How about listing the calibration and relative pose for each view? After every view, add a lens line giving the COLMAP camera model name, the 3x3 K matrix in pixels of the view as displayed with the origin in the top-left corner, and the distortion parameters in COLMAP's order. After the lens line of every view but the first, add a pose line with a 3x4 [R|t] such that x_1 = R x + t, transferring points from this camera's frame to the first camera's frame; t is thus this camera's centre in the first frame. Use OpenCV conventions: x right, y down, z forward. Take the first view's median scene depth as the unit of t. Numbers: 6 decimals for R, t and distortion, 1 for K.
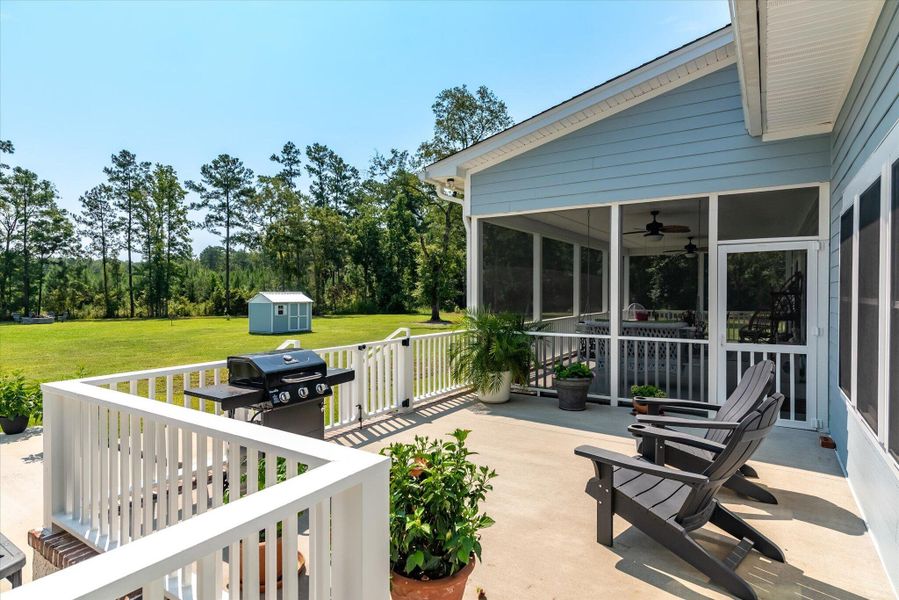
lens RADIAL K [[484.6, 0, 451.3], [0, 484.6, 300.1], [0, 0, 1]] dist [0.013306, 0.001556]
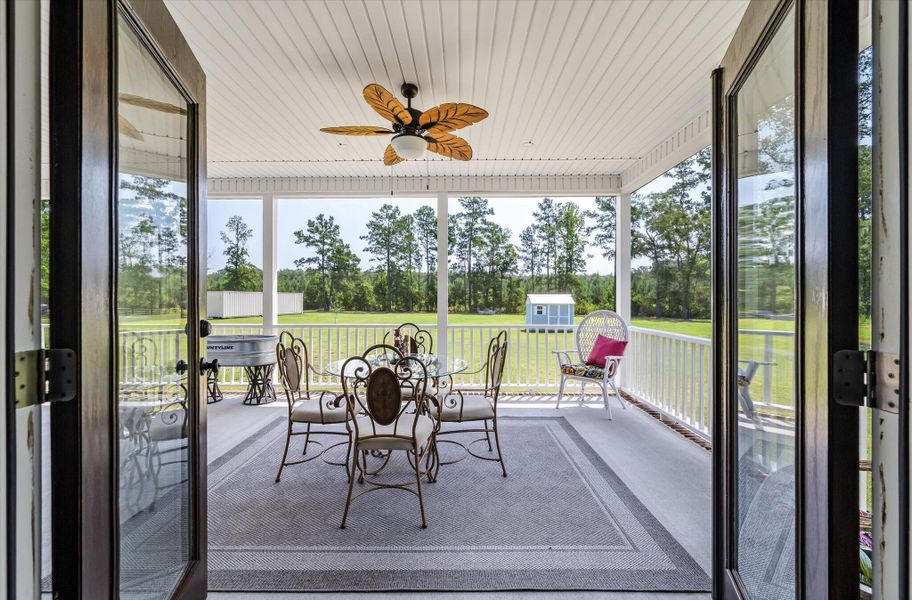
lens RADIAL K [[372.1, 0, 449.8], [0, 372.1, 299.5], [0, 0, 1]] dist [-0.000148, -0.000025]
pose [[0.534524, 0.005507, -0.845135, 0.112471], [-0.014231, 0.999896, -0.002485, 0.000242], [0.845033, 0.013355, 0.534547, 0.174178]]
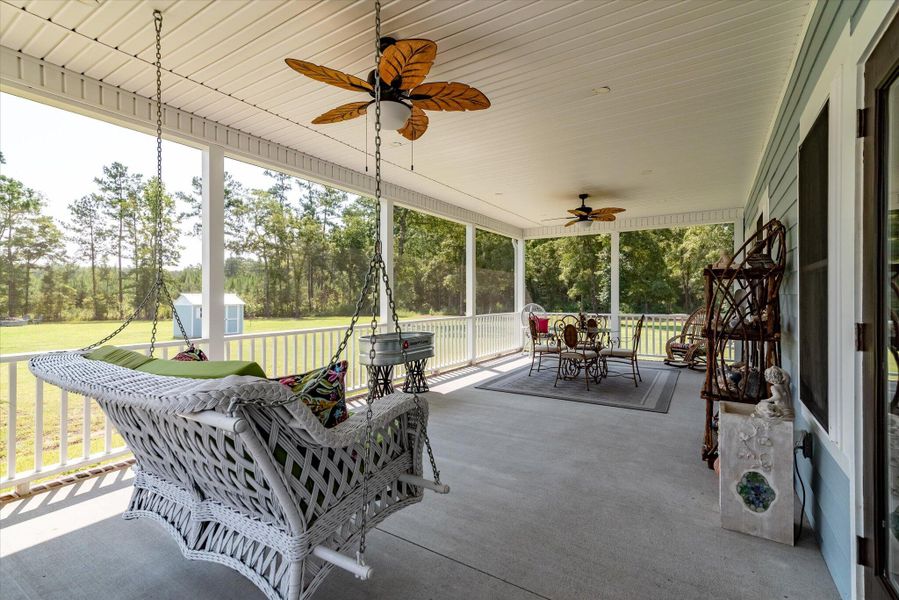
lens RADIAL K [[412.6, 0, 457.3], [0, 412.6, 296.2], [0, 0, 1]] dist [0.004011, 0.001274]
pose [[0.999704, 0.000303, 0.024337, 0.052503], [0.000144, 0.999831, -0.018369, 0.001288], [-0.024338, 0.018367, 0.999535, 0.085022]]
